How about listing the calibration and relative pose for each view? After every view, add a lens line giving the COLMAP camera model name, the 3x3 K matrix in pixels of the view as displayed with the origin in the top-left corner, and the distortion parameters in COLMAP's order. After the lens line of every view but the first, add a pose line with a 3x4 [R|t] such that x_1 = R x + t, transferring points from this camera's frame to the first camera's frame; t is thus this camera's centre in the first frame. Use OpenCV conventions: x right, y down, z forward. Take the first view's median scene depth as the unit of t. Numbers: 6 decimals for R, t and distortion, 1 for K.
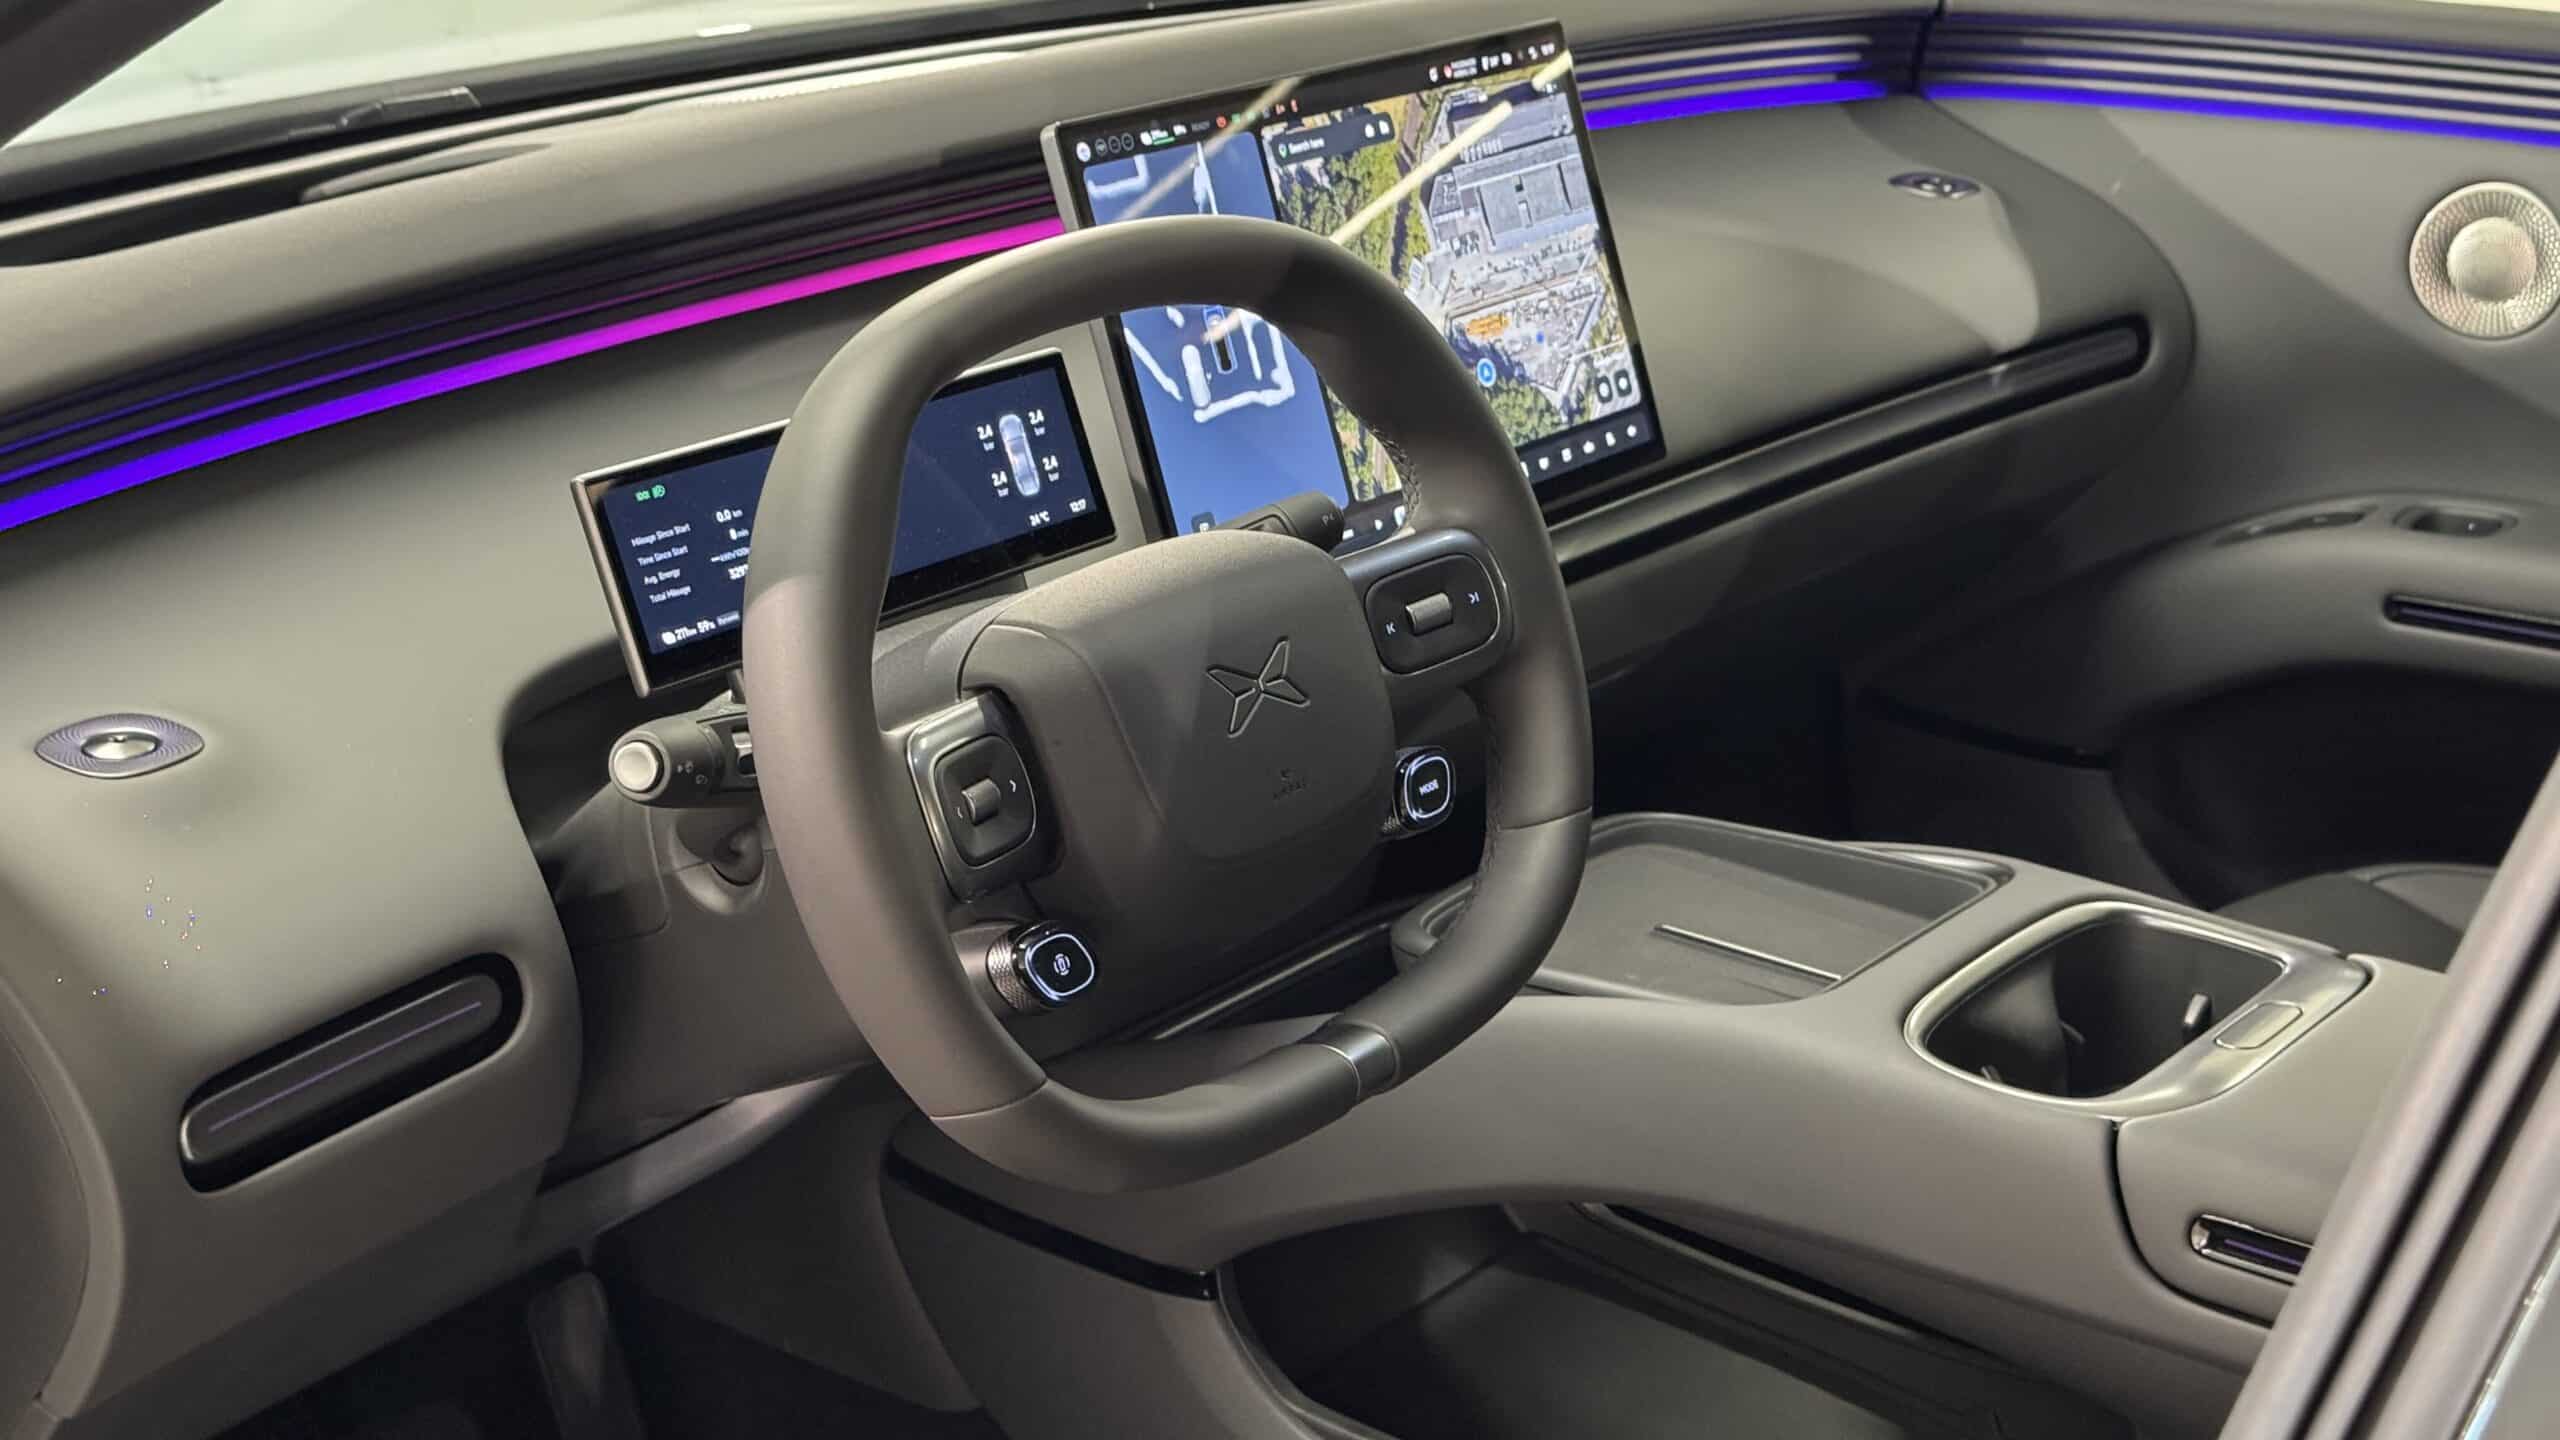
lens RADIAL K [[3562.9, 0, 1280.0], [0, 3562.9, 720.0], [0, 0, 1]] dist [0.137294, -0.047631]
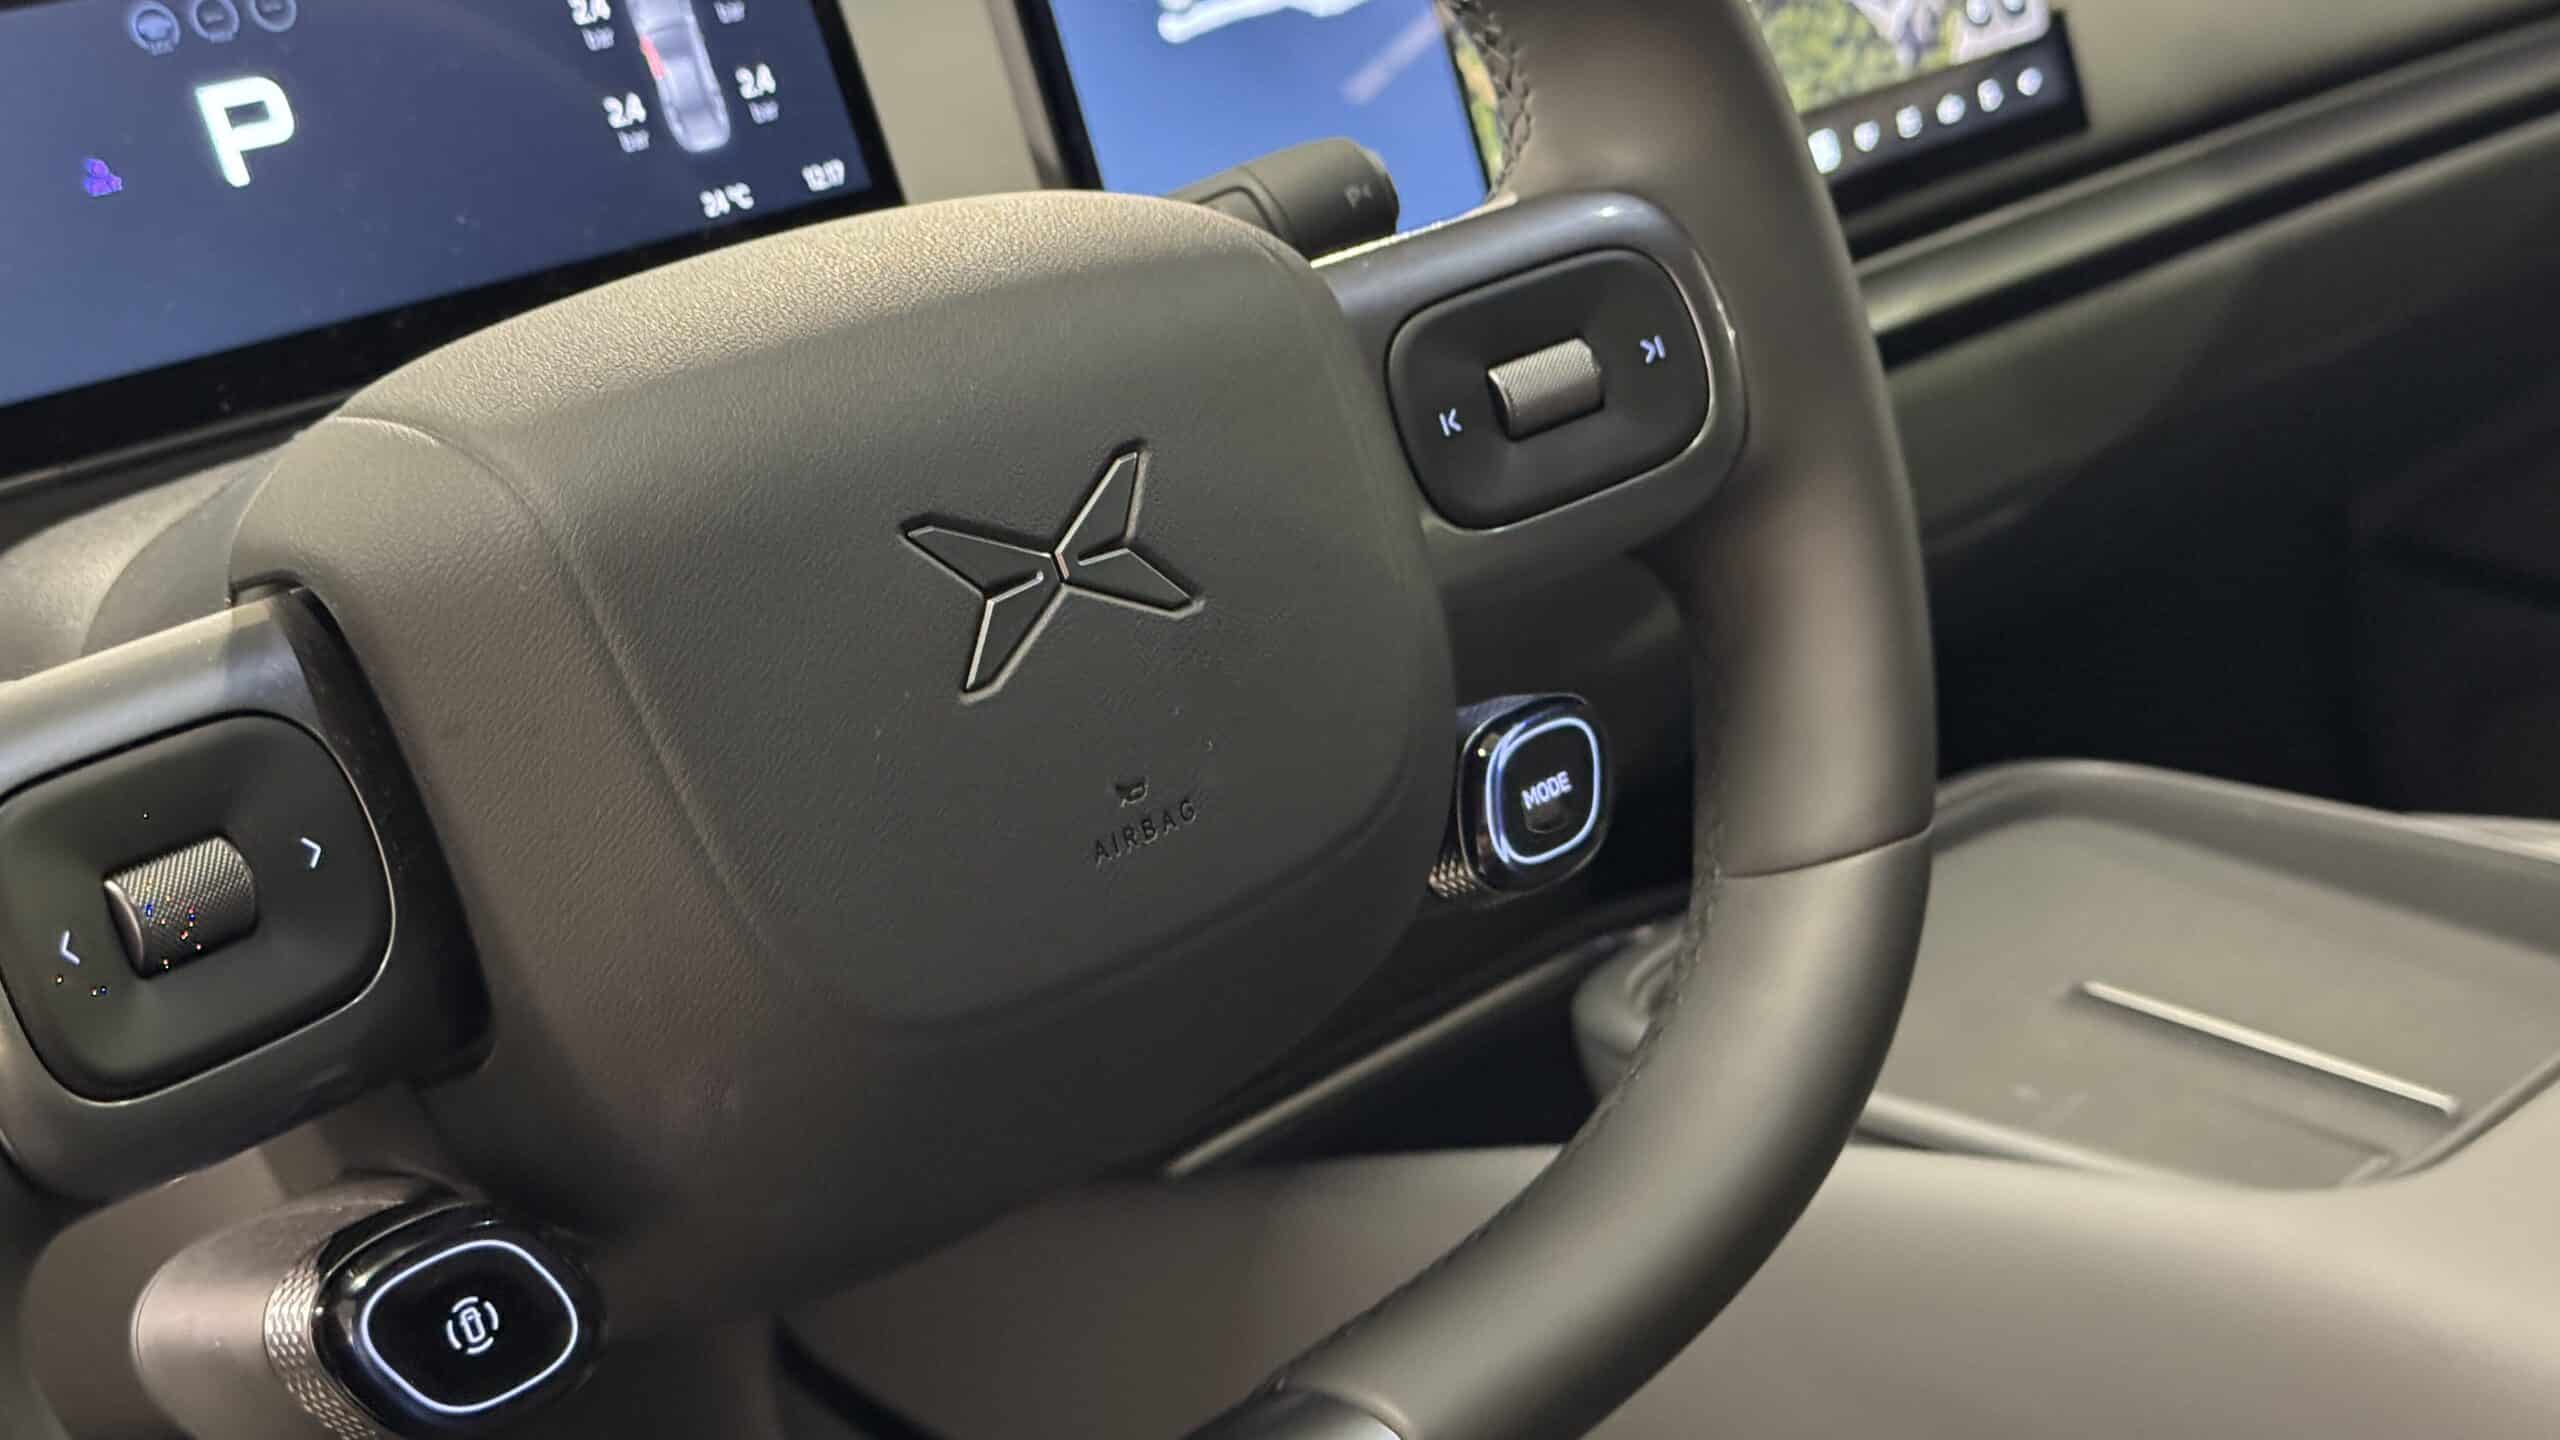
lens RADIAL K [[3562.9, 0, 1280.0], [0, 3562.9, 720.0], [0, 0, 1]] dist [0.137294, -0.047631]
pose [[0.994165, -0.006695, -0.107666, 0.053588], [0.011346, 0.999026, 0.042642, -0.008079], [0.107276, -0.043615, 0.993272, 0.540082]]
